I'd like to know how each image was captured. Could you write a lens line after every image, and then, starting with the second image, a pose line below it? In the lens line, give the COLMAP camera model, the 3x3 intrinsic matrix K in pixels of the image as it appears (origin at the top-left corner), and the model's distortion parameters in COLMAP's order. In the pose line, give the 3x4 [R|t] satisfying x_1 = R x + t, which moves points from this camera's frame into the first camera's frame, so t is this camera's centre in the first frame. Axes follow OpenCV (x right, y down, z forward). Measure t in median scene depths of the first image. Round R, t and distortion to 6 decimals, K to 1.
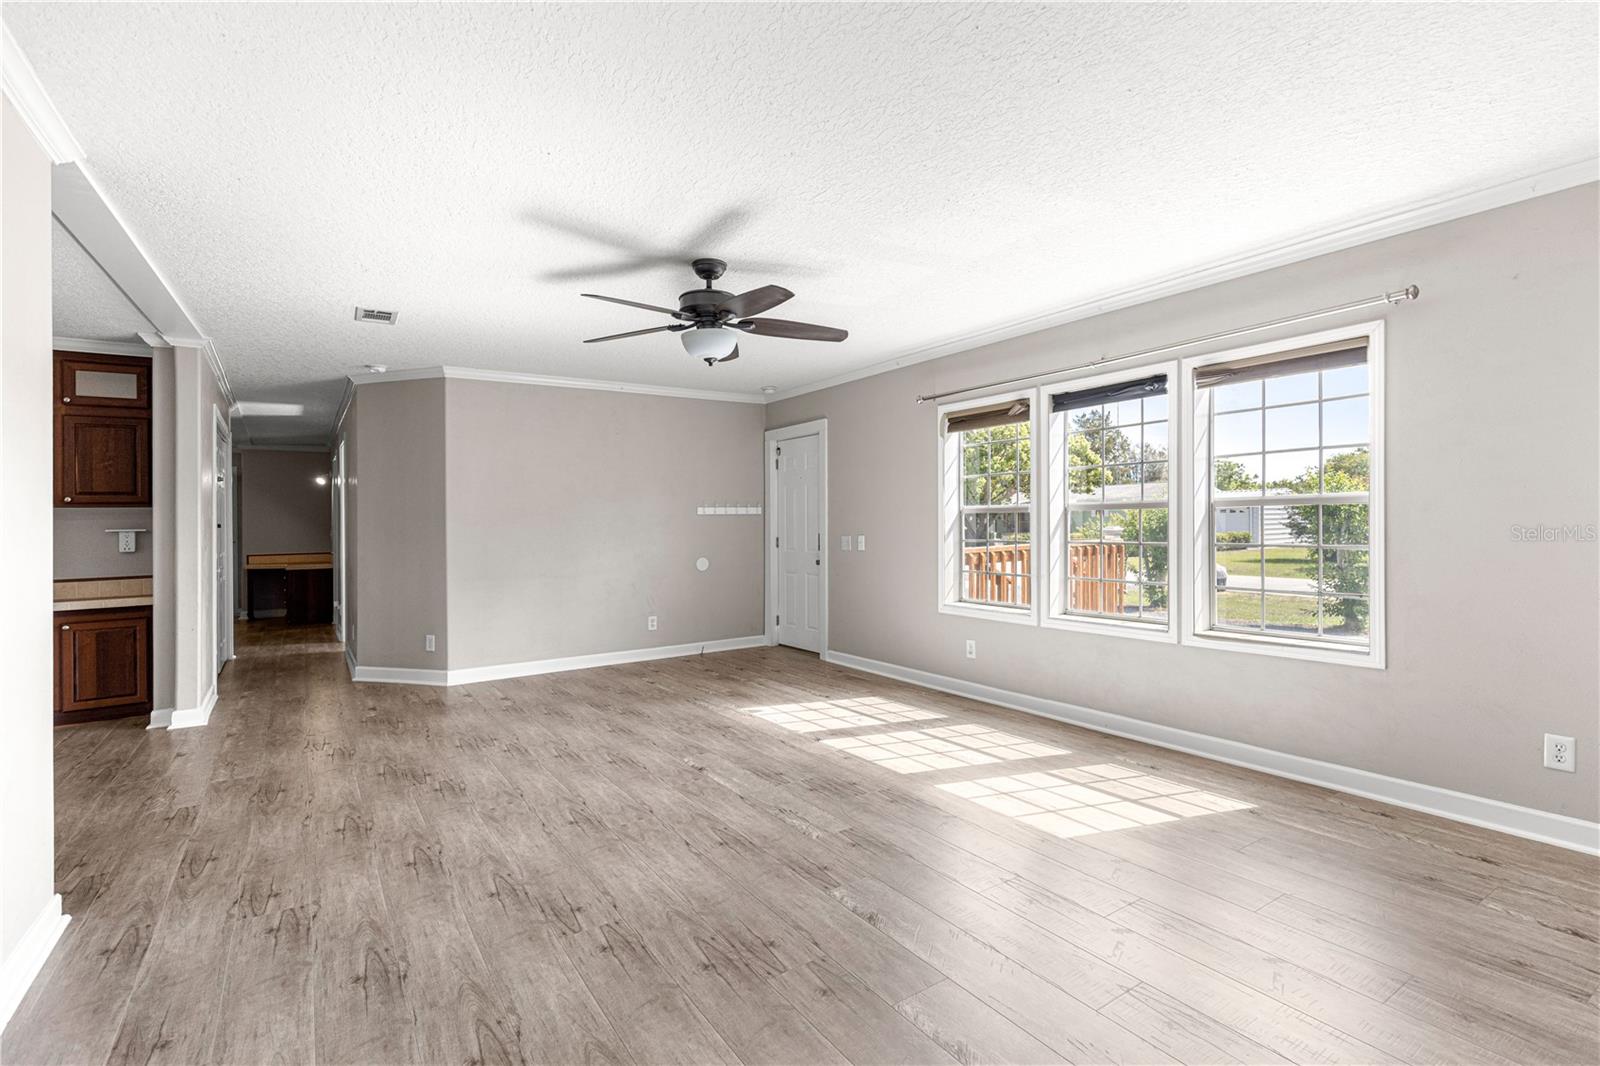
lens RADIAL K [[748.5, 0, 808.2], [0, 748.5, 533.6], [0, 0, 1]] dist [0.010220, 0.000137]
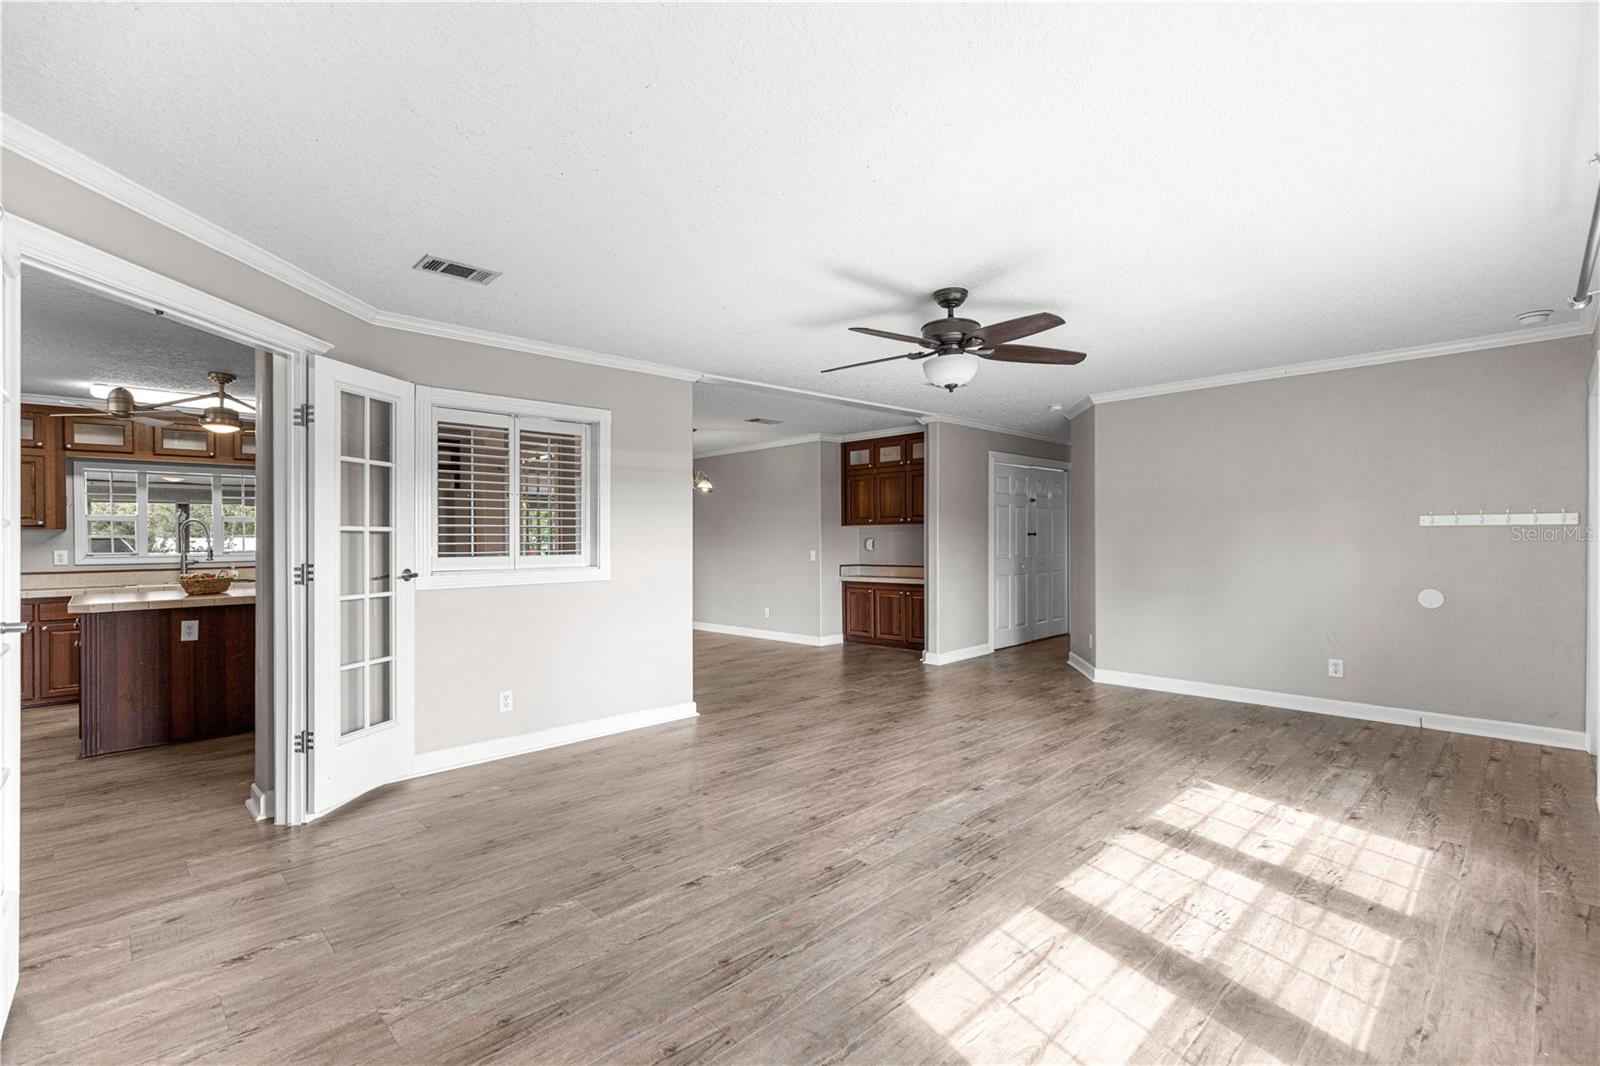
lens RADIAL K [[721.9, 0, 802.5], [0, 721.9, 533.3], [0, 0, 1]] dist [0.009752, -0.000328]
pose [[0.178469, 0.012542, -0.983866, 0.773089], [-0.010560, 0.999886, 0.010831, -0.037810], [0.983889, 0.008456, 0.178581, 0.597717]]
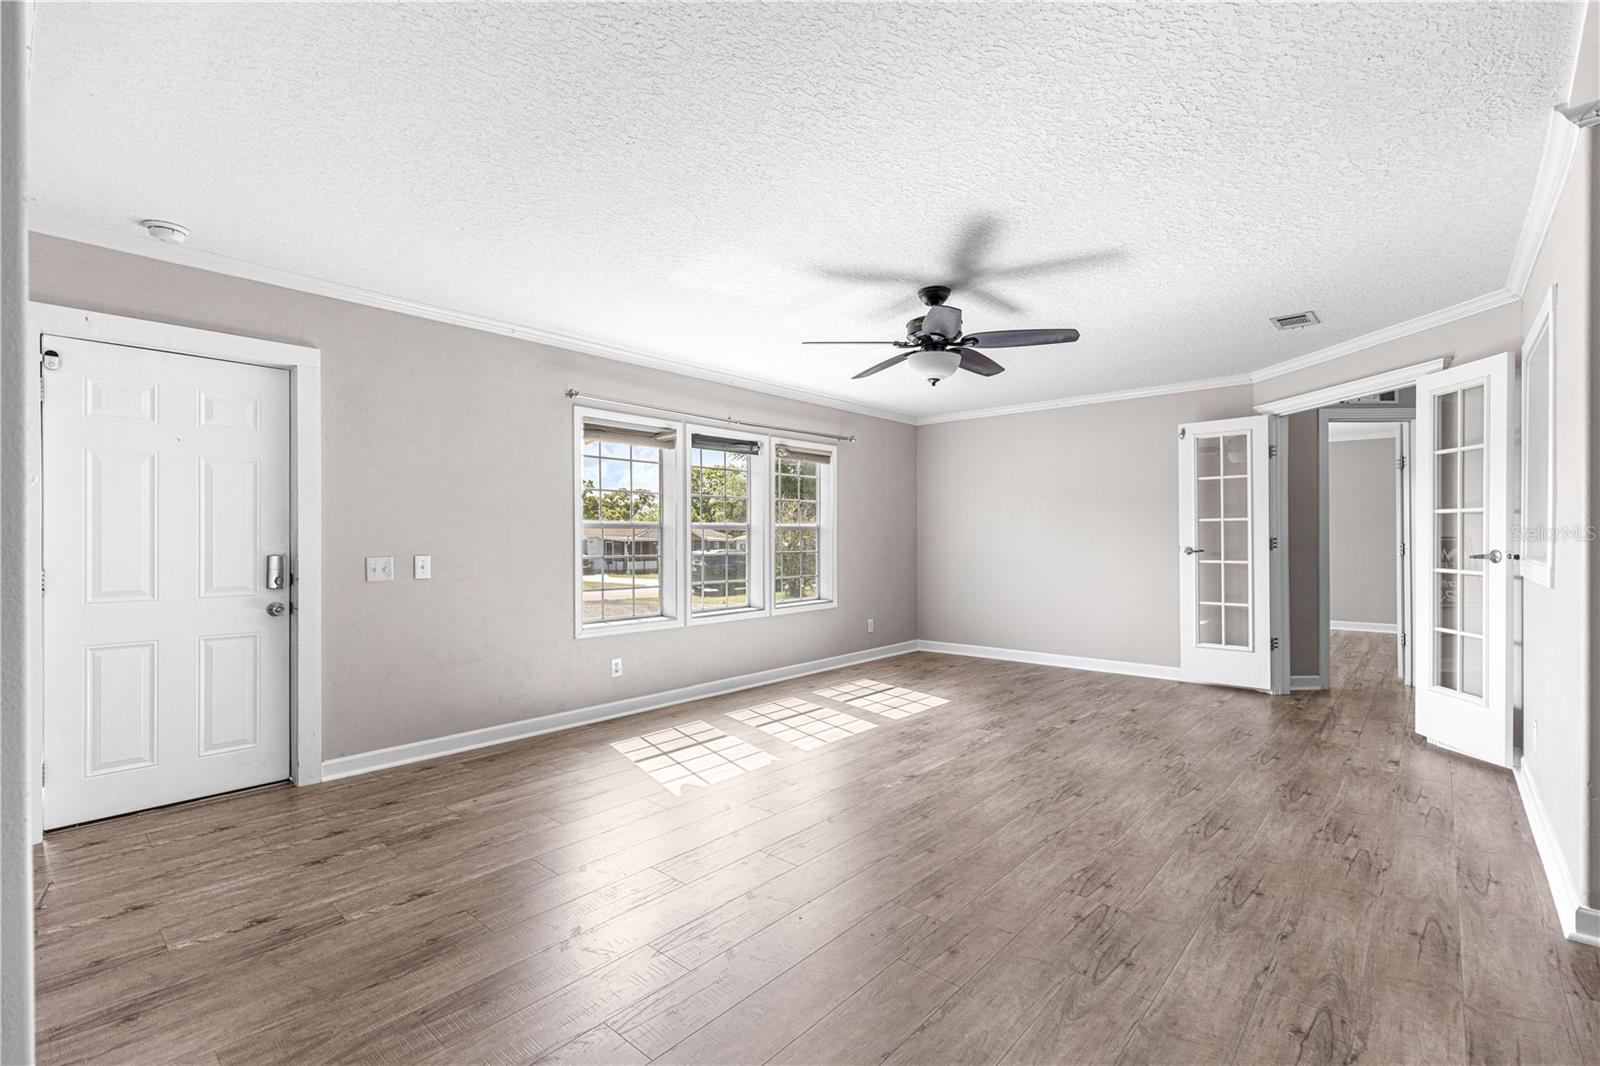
lens RADIAL K [[719.2, 0, 806.8], [0, 719.2, 545.0], [0, 0, 1]] dist [0.012352, -0.000292]
pose [[-0.255576, 0.008173, 0.966754, -1.049240], [0.022295, 0.999748, -0.002558, 0.003968], [-0.966532, 0.020900, -0.255694, 1.385684]]
